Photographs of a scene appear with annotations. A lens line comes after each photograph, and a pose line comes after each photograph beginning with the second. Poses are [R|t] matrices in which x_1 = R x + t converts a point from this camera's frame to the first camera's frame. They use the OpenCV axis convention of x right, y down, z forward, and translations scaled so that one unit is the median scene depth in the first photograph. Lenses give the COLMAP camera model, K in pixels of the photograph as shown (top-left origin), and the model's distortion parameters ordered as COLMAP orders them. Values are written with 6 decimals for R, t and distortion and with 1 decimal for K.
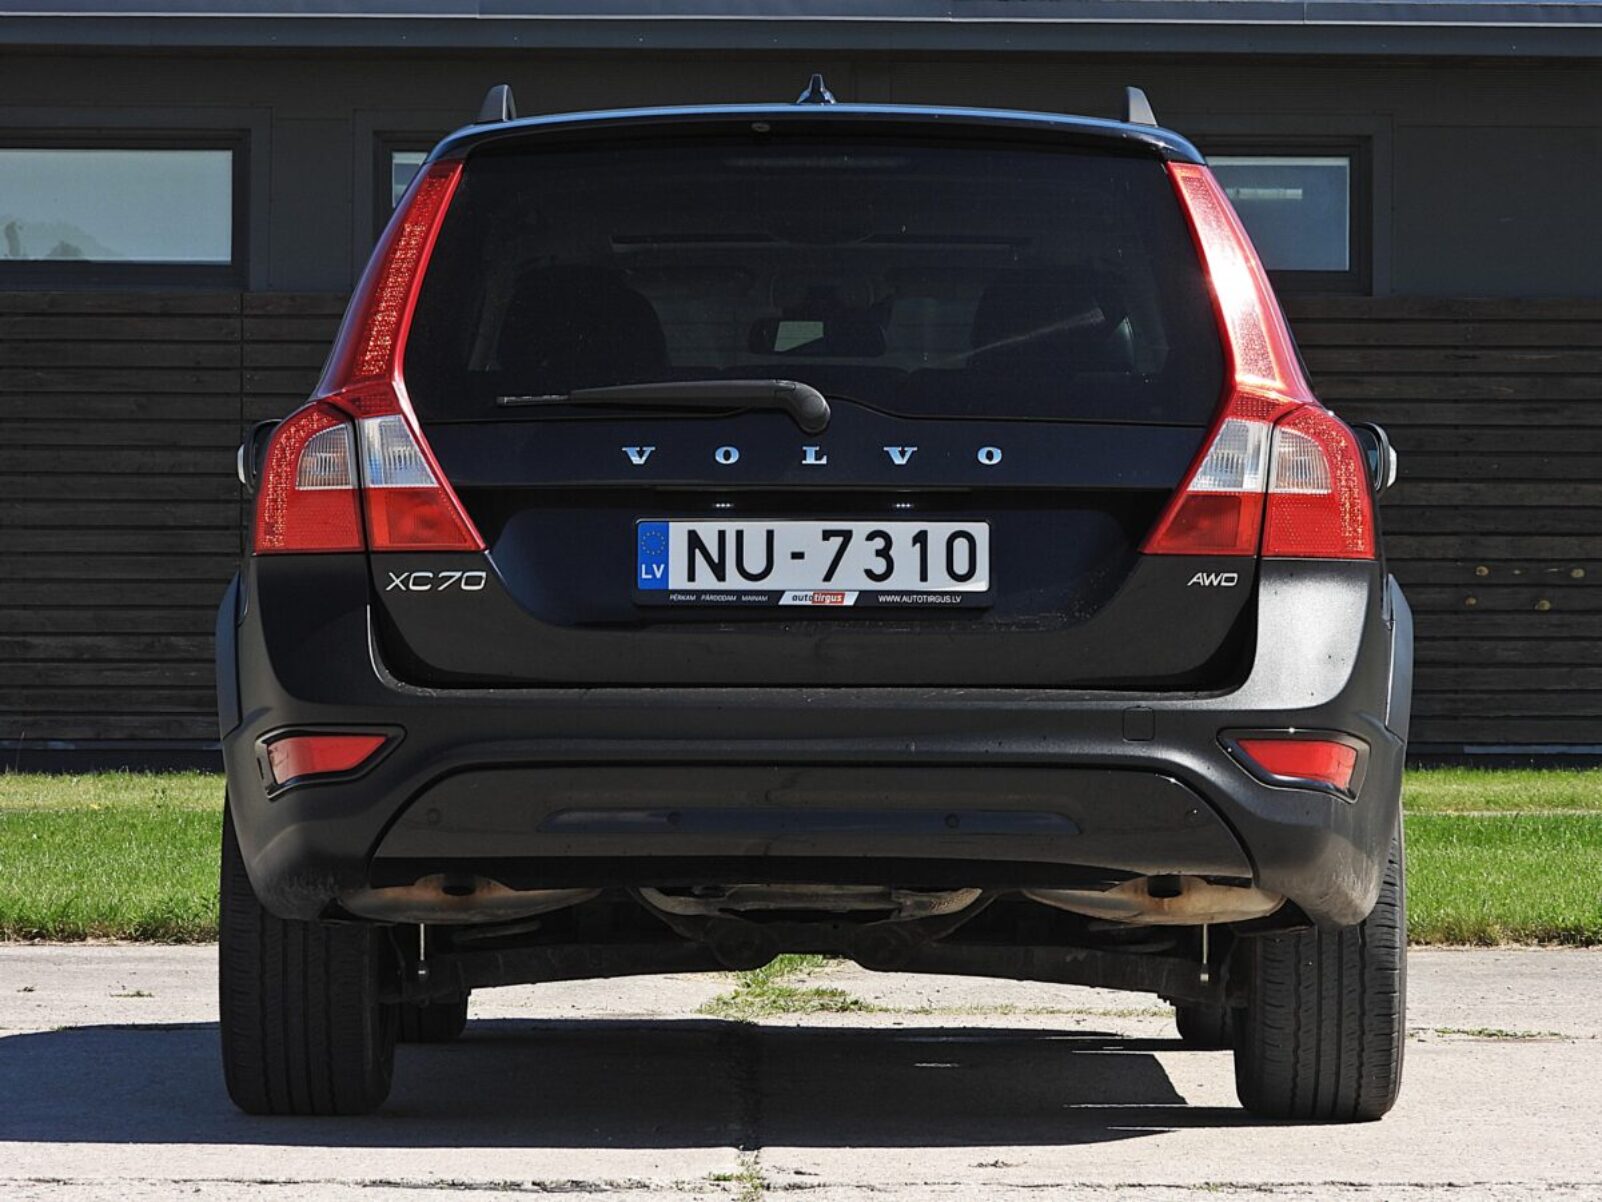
lens RADIAL K [[7188.0, 0, 801.0], [0, 7188.0, 601.0], [0, 0, 1]] dist [0.203860, -6.255894]
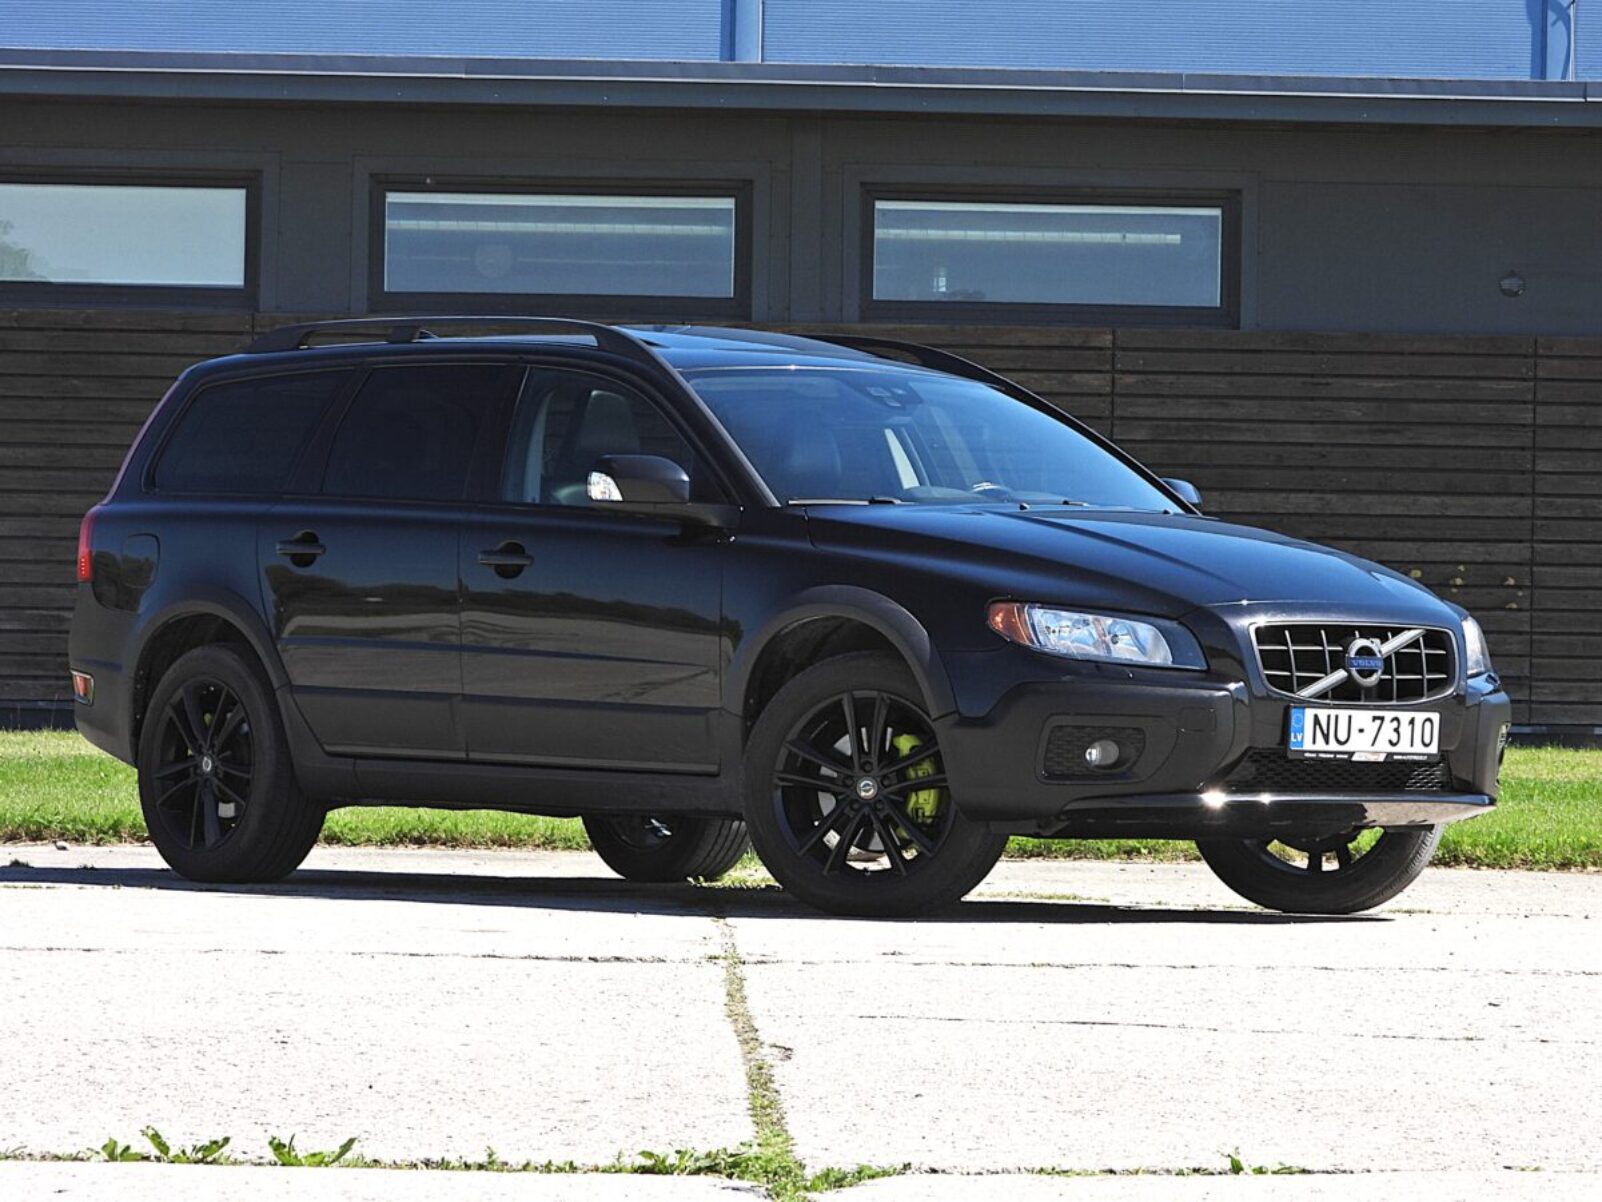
lens RADIAL K [[7188.0, 0, 801.0], [0, 7188.0, 601.0], [0, 0, 1]] dist [0.203860, -6.255894]
pose [[0.999851, 0.013295, 0.011046, -0.002532], [-0.013301, 0.999911, 0.000559, 0.001136], [-0.011037, -0.000706, 0.999939, -0.145347]]
